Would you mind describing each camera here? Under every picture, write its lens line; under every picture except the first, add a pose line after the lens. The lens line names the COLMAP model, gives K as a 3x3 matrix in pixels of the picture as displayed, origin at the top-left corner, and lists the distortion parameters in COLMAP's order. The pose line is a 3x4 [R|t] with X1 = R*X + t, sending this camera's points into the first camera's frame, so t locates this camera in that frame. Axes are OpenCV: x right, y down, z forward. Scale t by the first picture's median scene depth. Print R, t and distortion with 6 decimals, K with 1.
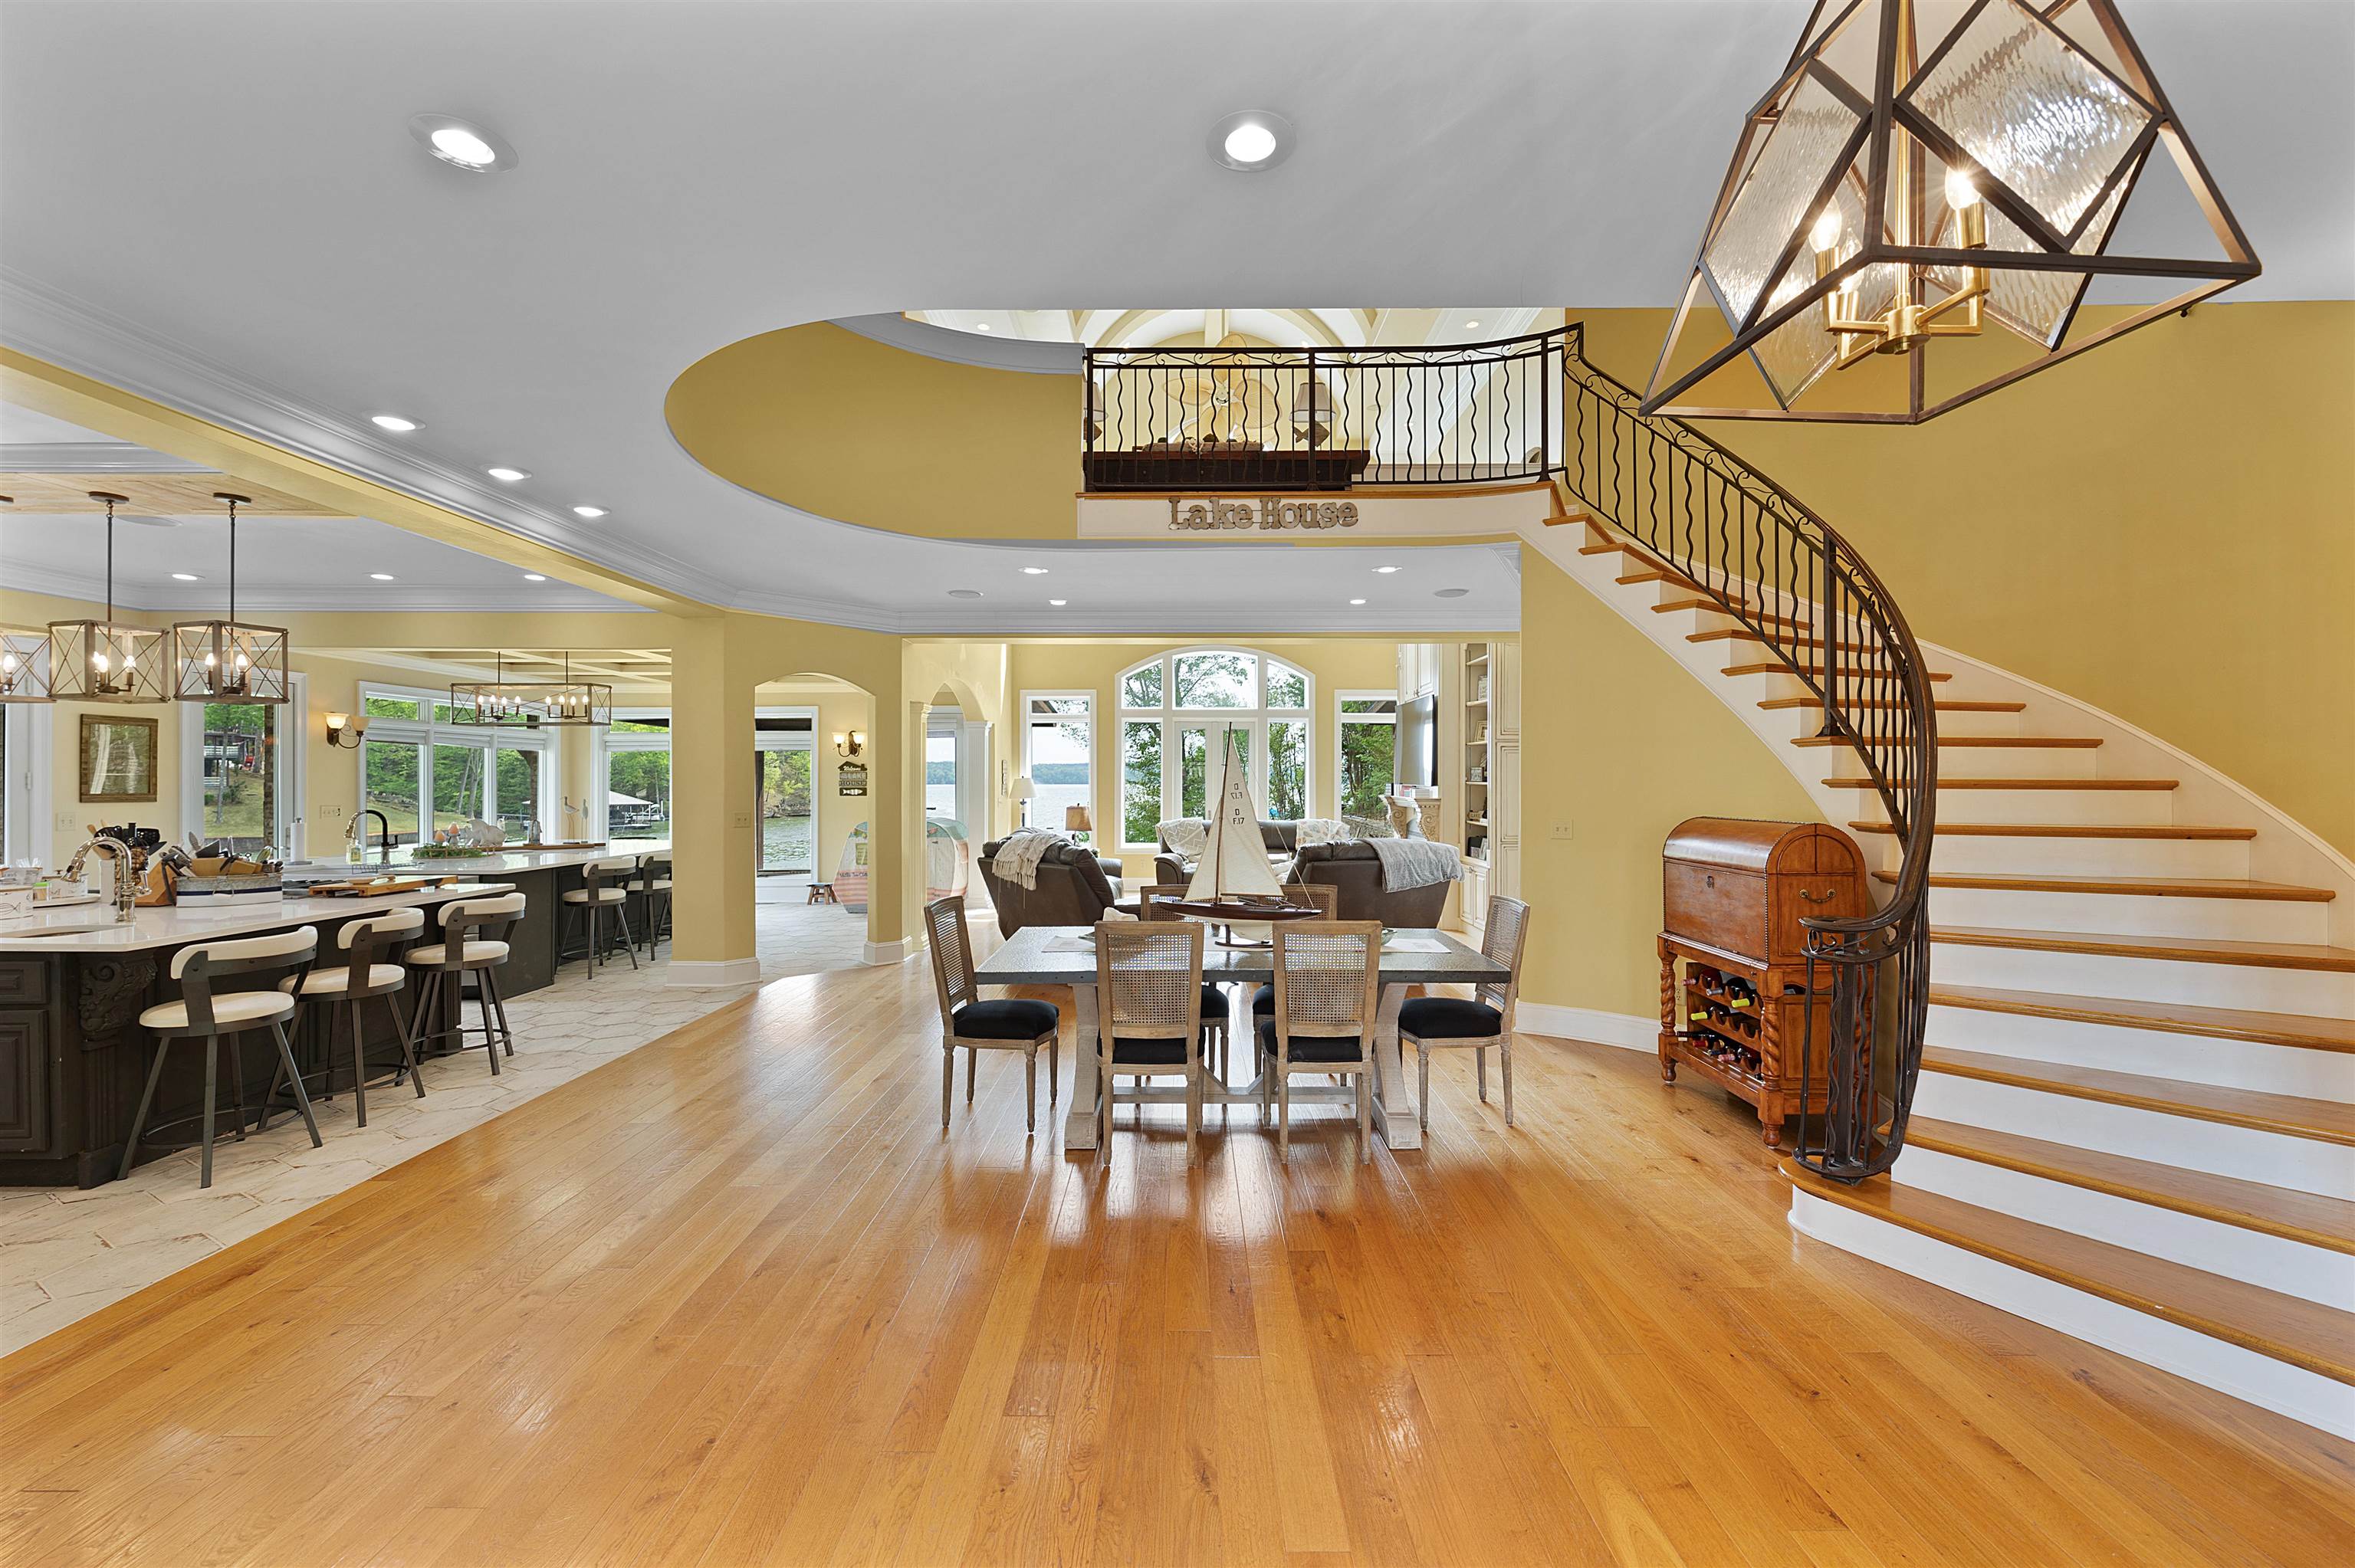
lens RADIAL K [[954.5, 0, 1187.9], [0, 954.5, 781.1], [0, 0, 1]] dist [0.000369, -0.000580]
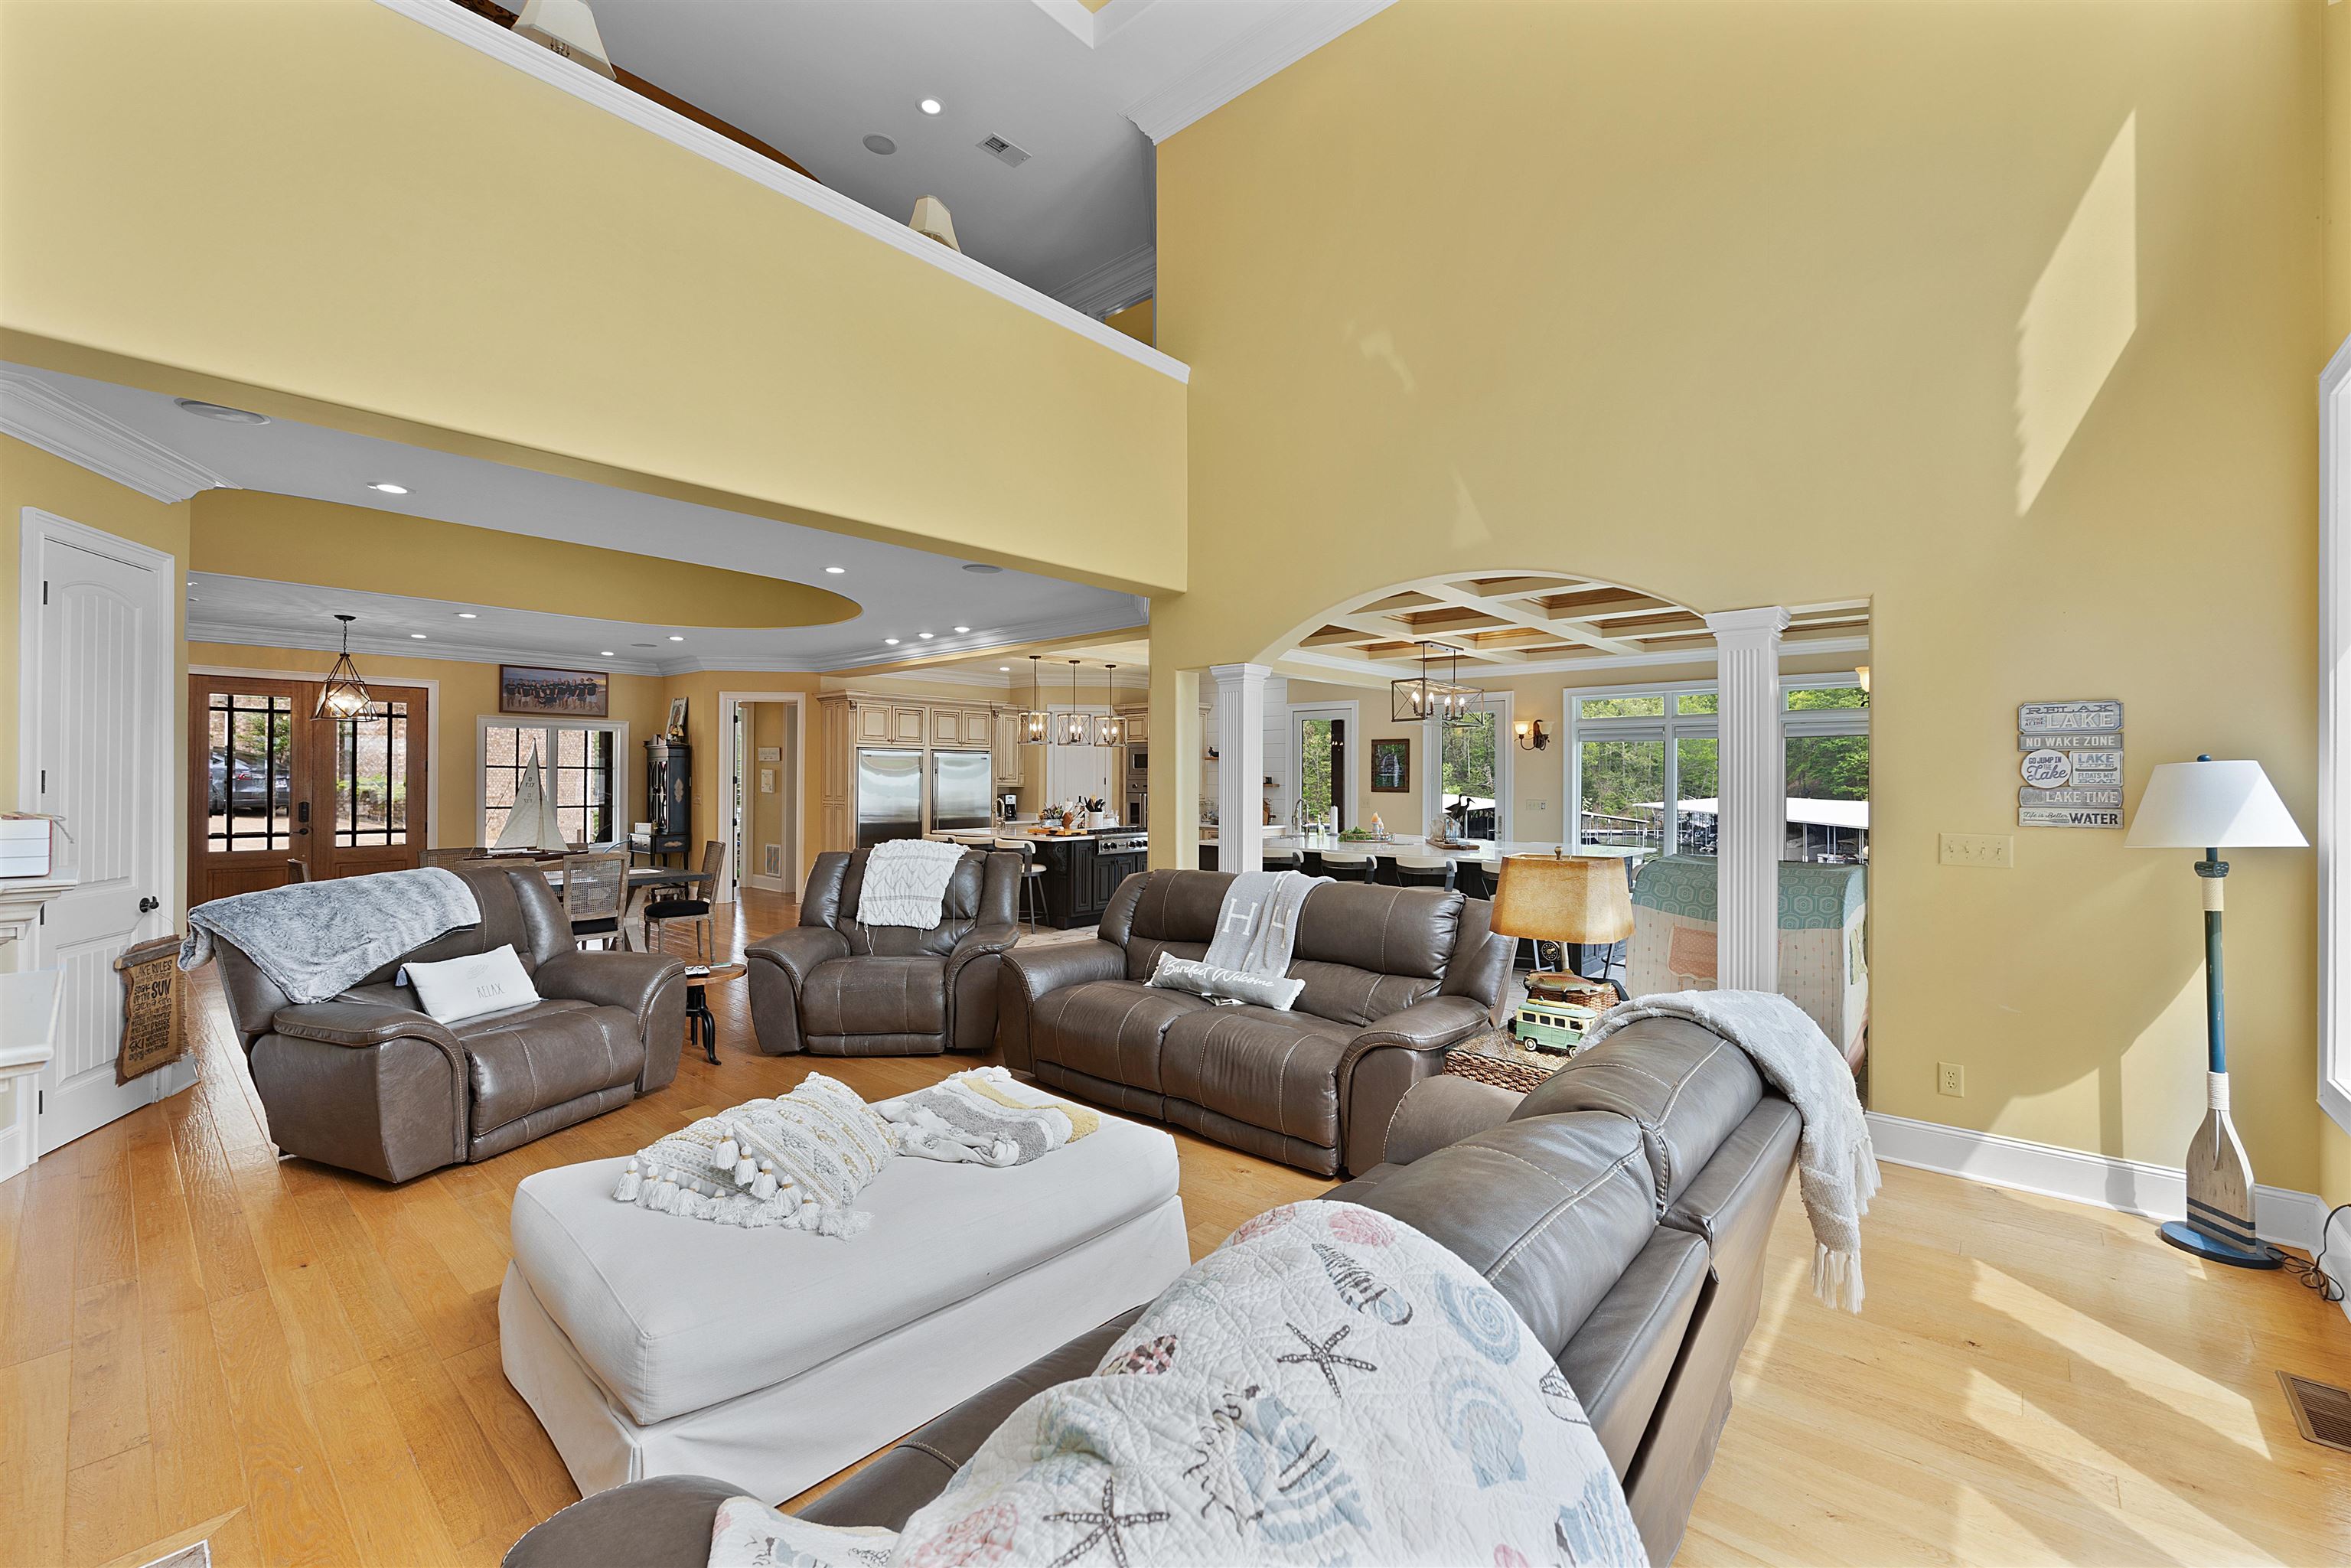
lens RADIAL K [[953.0, 0, 1184.4], [0, 953.0, 776.9], [0, 0, 1]] dist [0.000369, -0.000580]
pose [[-0.661394, -0.004047, -0.750028, 0.254218], [-0.002019, 0.999991, -0.003616, 0.002210], [0.750036, -0.000877, -0.661396, 1.421323]]
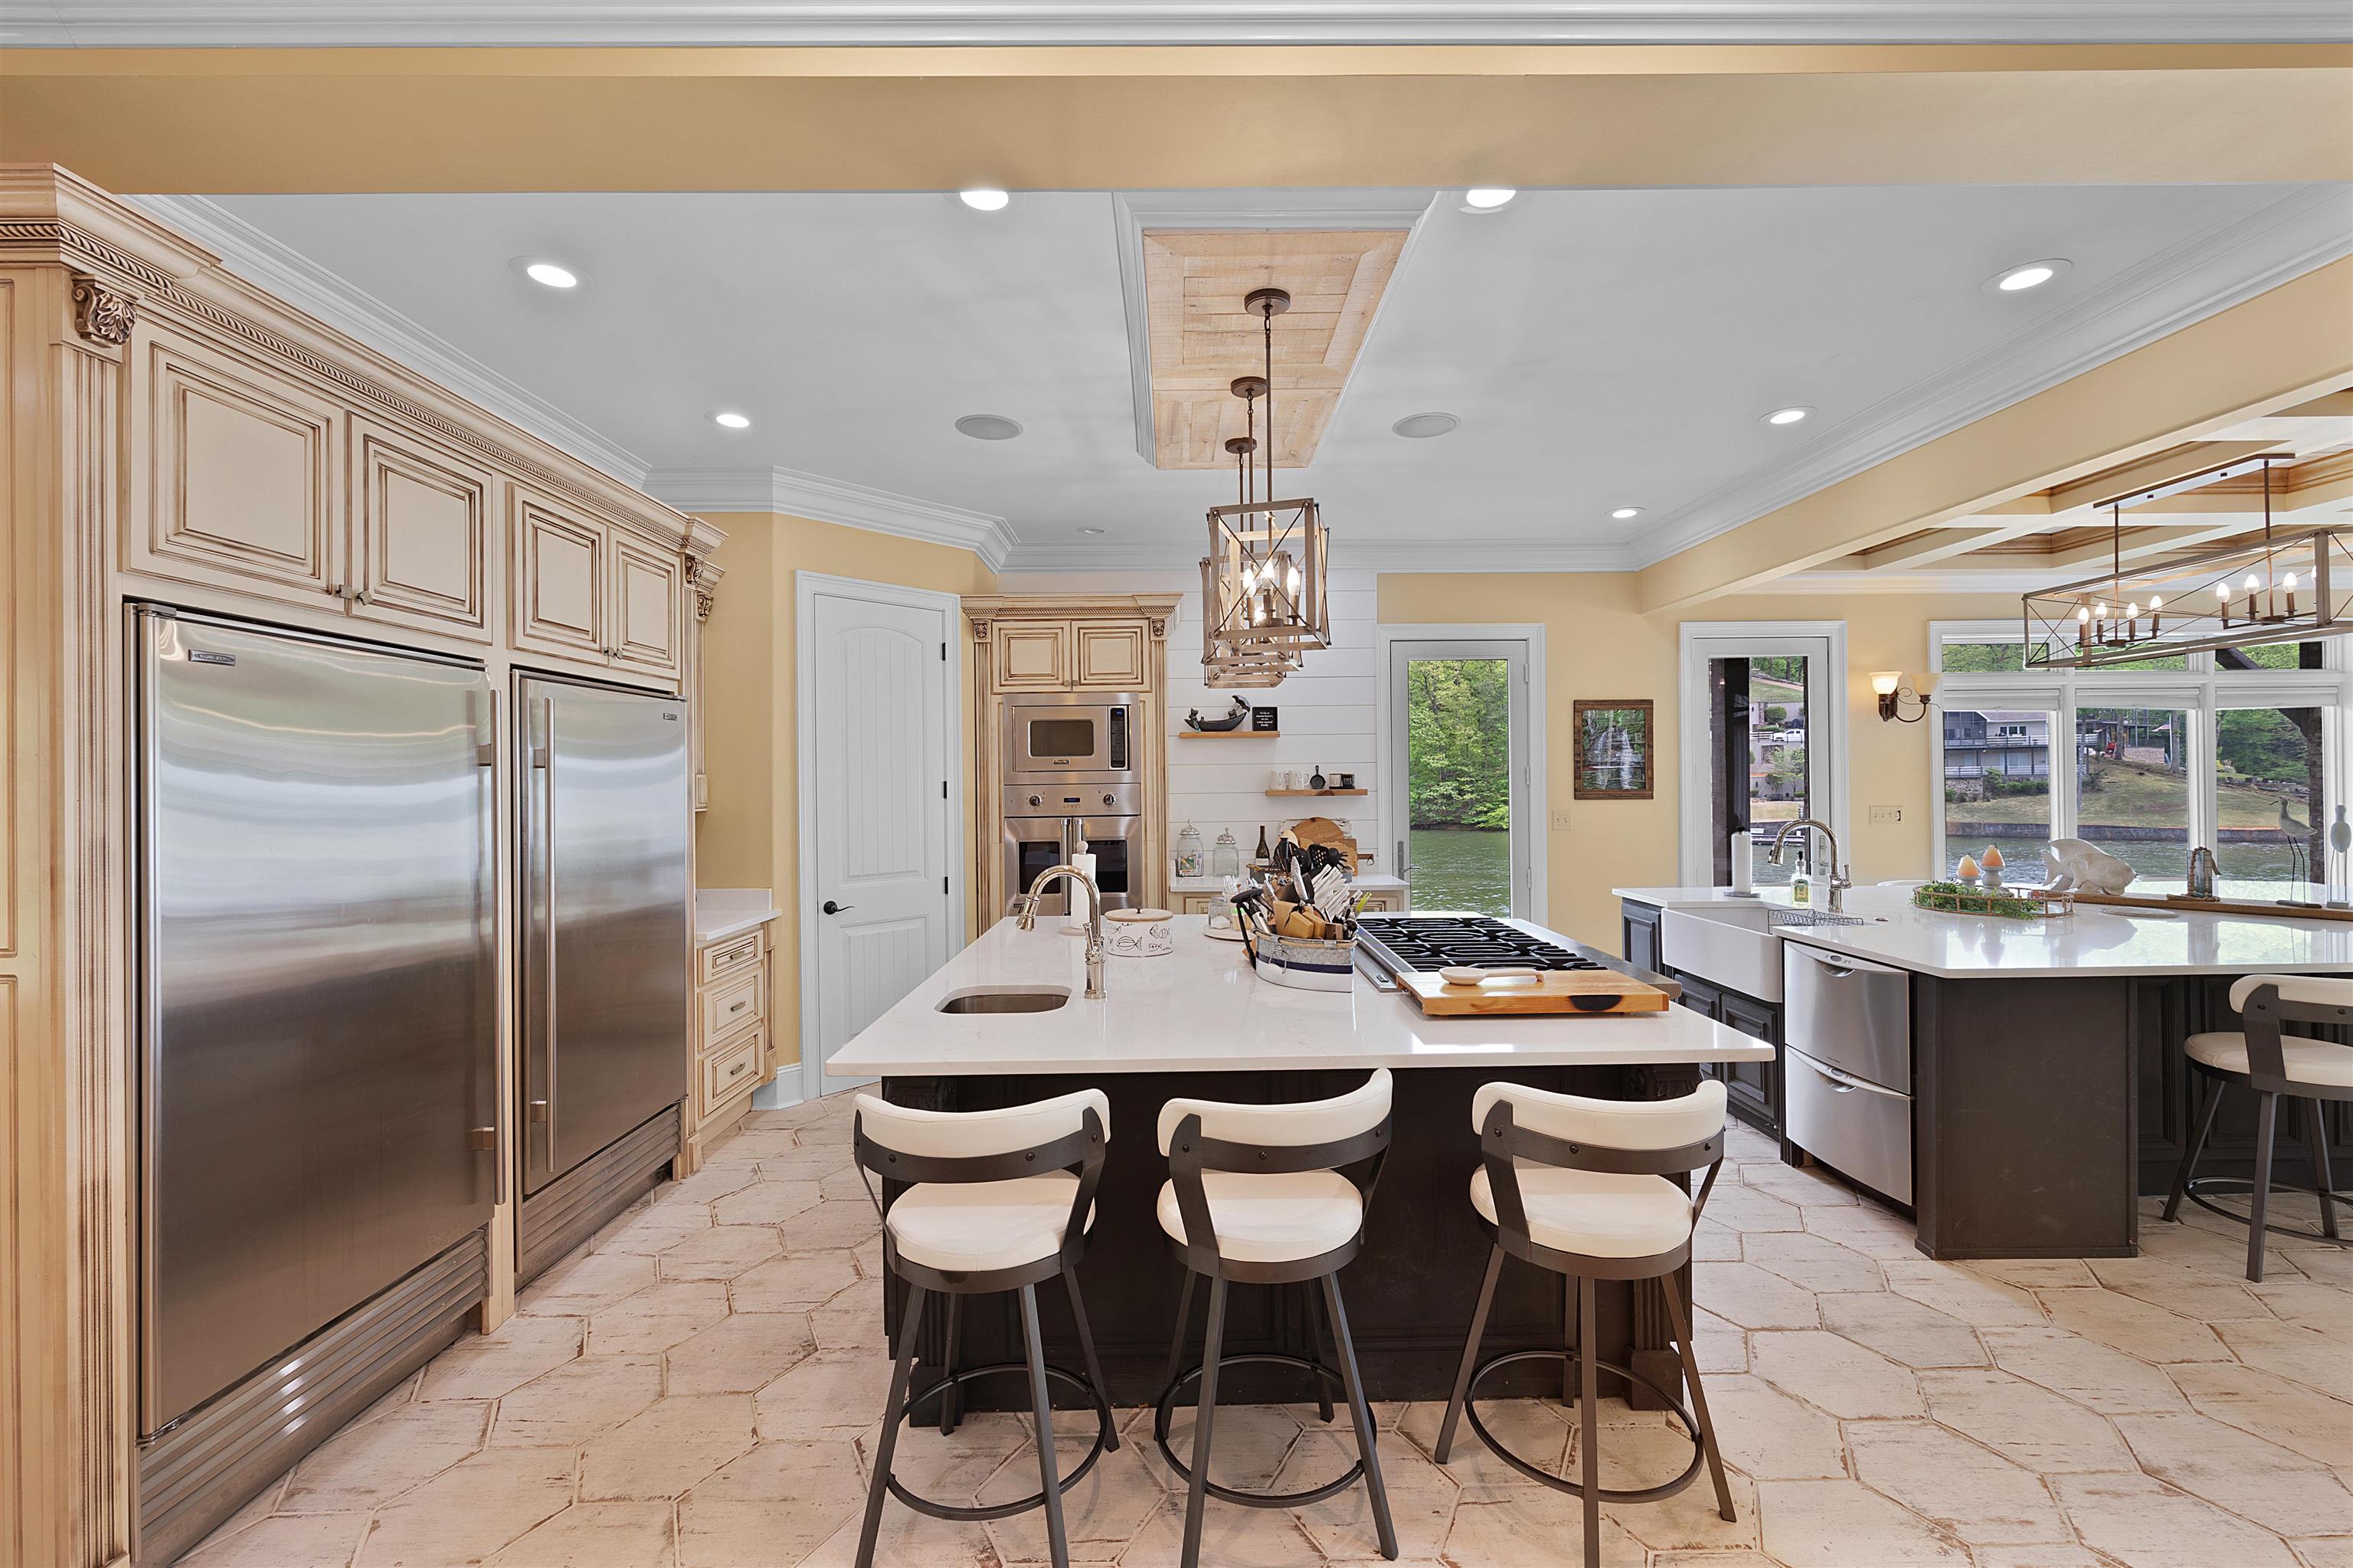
lens RADIAL K [[953.9, 0, 1186.1], [0, 953.9, 782.9], [0, 0, 1]] dist [0.000369, -0.000580]
pose [[0.012407, 0.001633, -0.999922, -0.206791], [0.013842, 0.999903, 0.001804, 0.000457], [0.999827, -0.013863, 0.012384, 0.473695]]
